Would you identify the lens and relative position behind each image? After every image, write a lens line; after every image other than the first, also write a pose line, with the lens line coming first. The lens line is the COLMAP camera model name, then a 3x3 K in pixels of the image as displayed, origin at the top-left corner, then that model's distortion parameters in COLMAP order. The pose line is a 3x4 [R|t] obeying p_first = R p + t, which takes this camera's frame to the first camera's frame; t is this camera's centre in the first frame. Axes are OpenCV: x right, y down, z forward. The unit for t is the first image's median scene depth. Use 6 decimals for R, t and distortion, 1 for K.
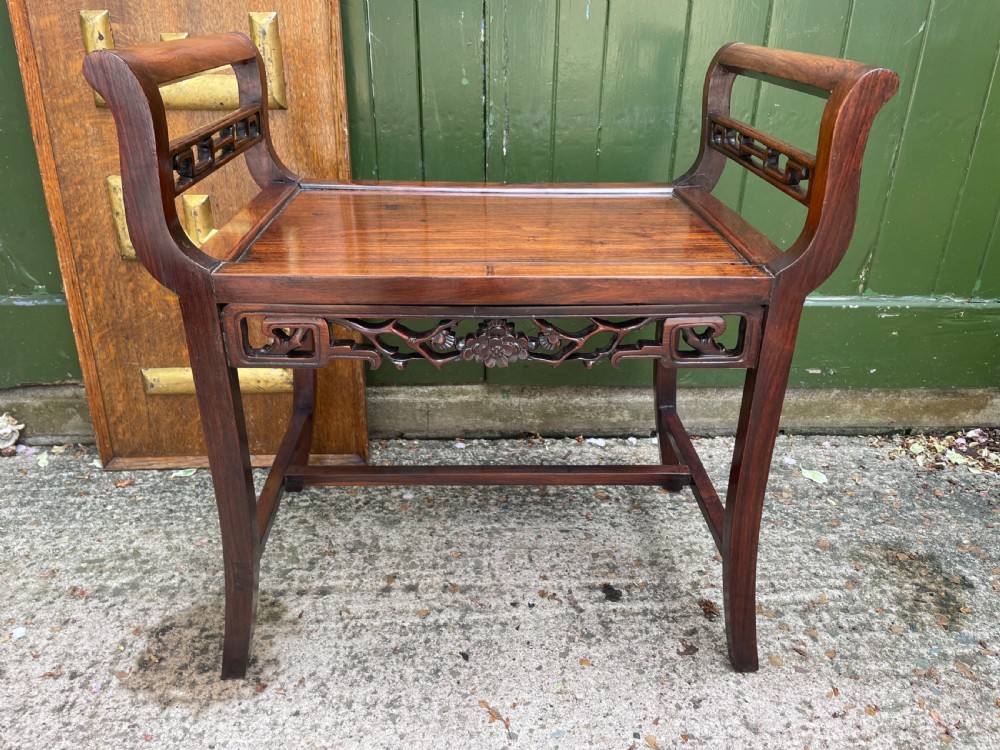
lens RADIAL K [[764.8, 0, 509.5], [0, 764.8, 368.6], [0, 0, 1]] dist [0.079600, -0.115167]
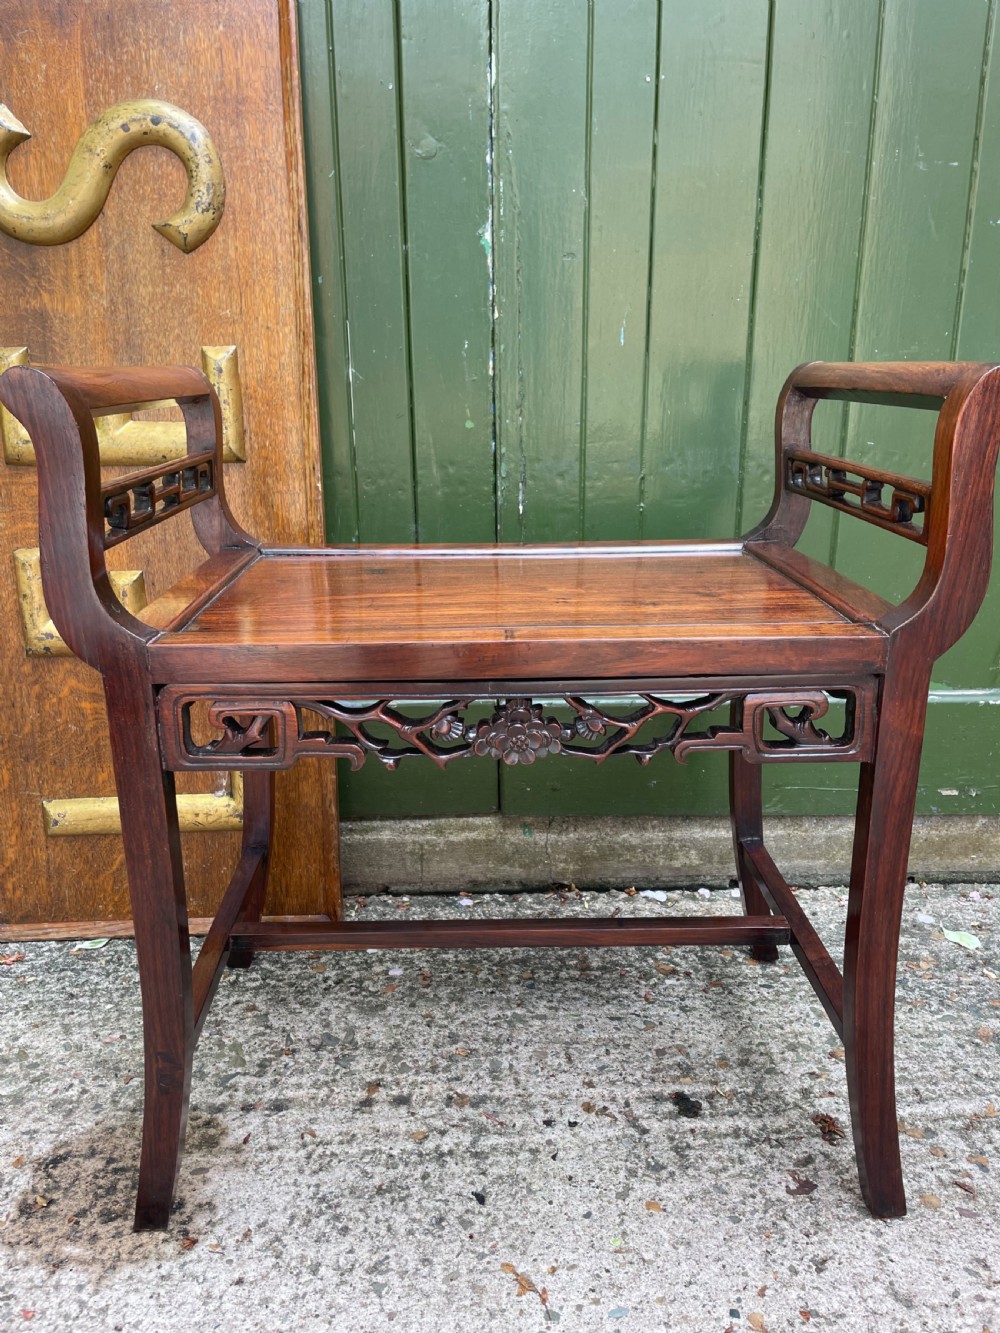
lens RADIAL K [[1019.5, 0, 495.3], [0, 1019.5, 660.0], [0, 0, 1]] dist [0.079600, -0.115167]
pose [[0.999458, -0.019475, -0.026527, -0.008690], [0.014924, 0.986663, -0.162090, 0.040601], [0.029330, 0.161606, 0.986419, 0.004141]]
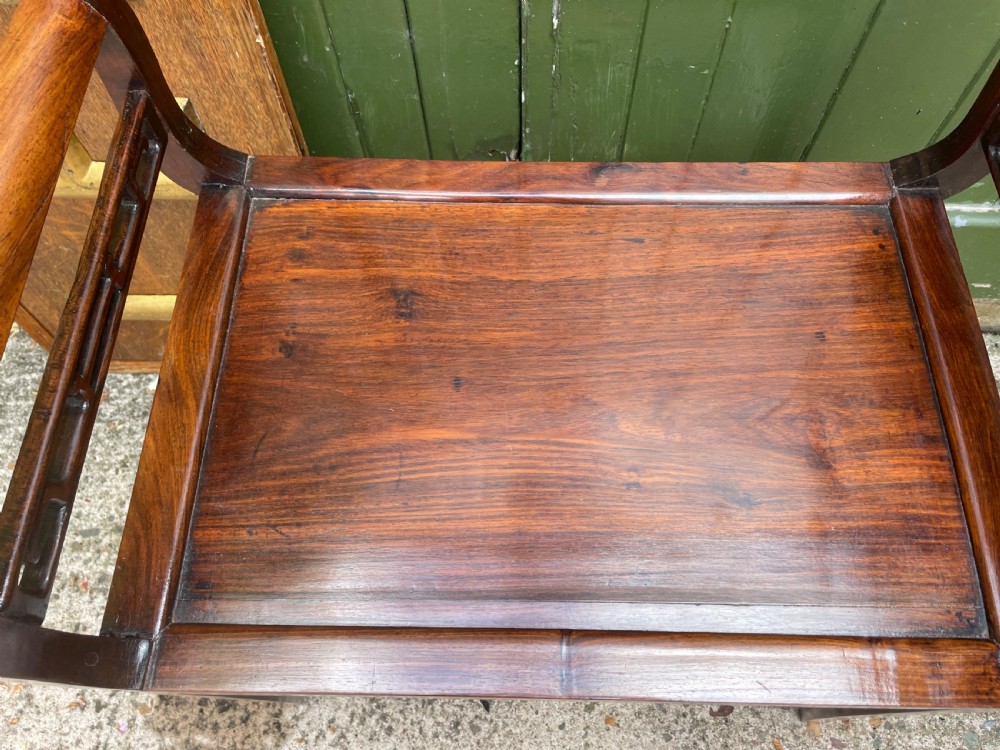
lens RADIAL K [[764.8, 0, 508.5], [0, 764.8, 376.8], [0, 0, 1]] dist [0.079600, -0.115167]
pose [[0.997098, 0.049199, -0.058090, 0.005608], [-0.000677, 0.768792, 0.639498, -0.498182], [0.076122, -0.637603, 0.766595, 0.466576]]
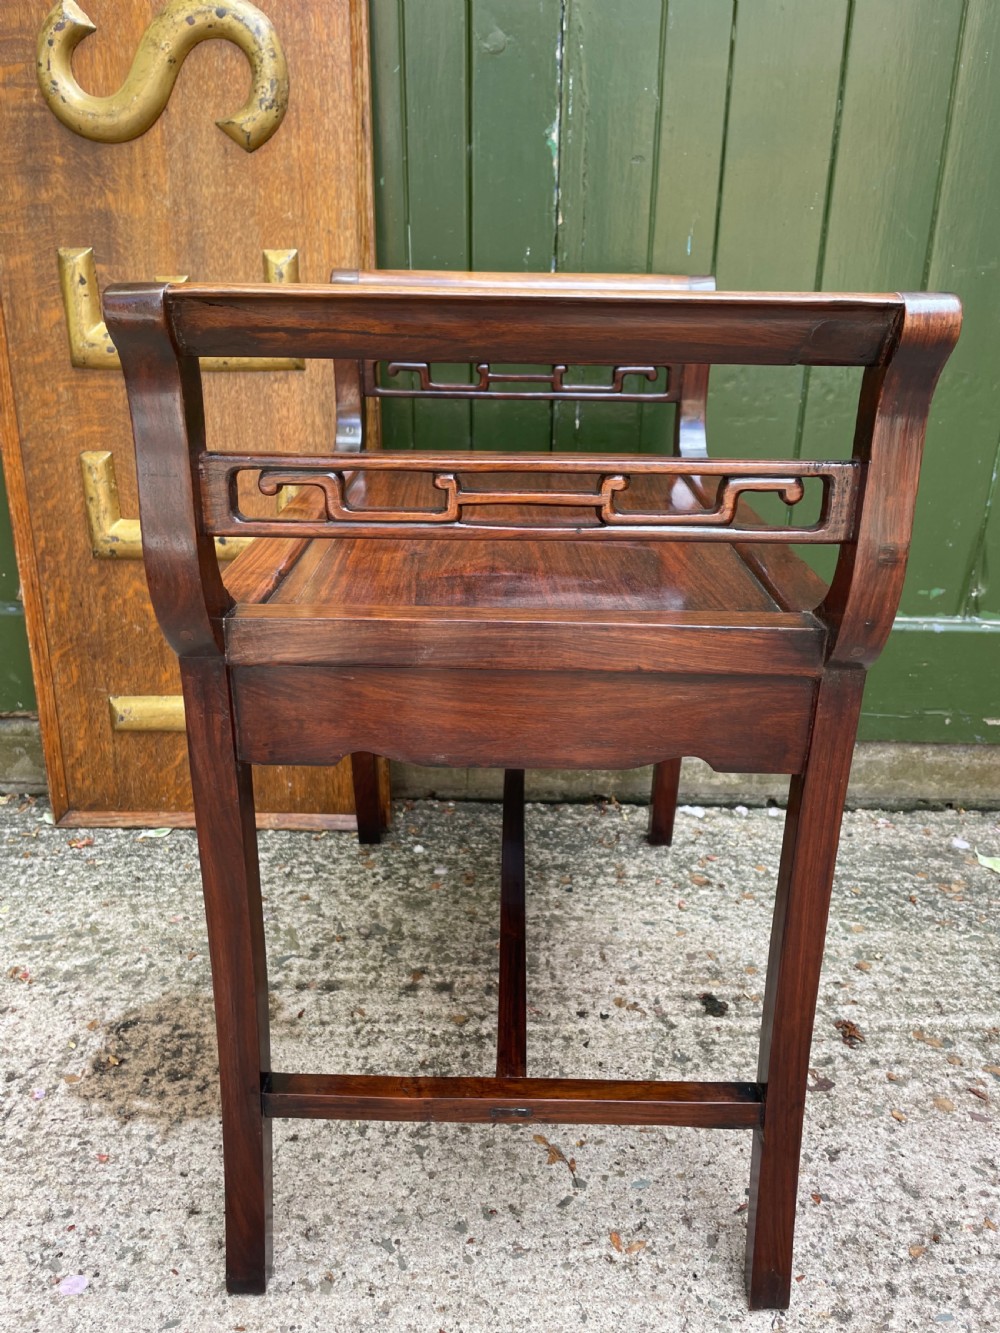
lens RADIAL K [[1019.5, 0, 491.0], [0, 1019.5, 677.1], [0, 0, 1]] dist [0.079600, -0.115167]
pose [[0.997069, 0.018551, -0.074227, -0.012972], [-0.023410, 0.997602, -0.065135, 0.046139], [0.072841, 0.066681, 0.995112, -0.017619]]
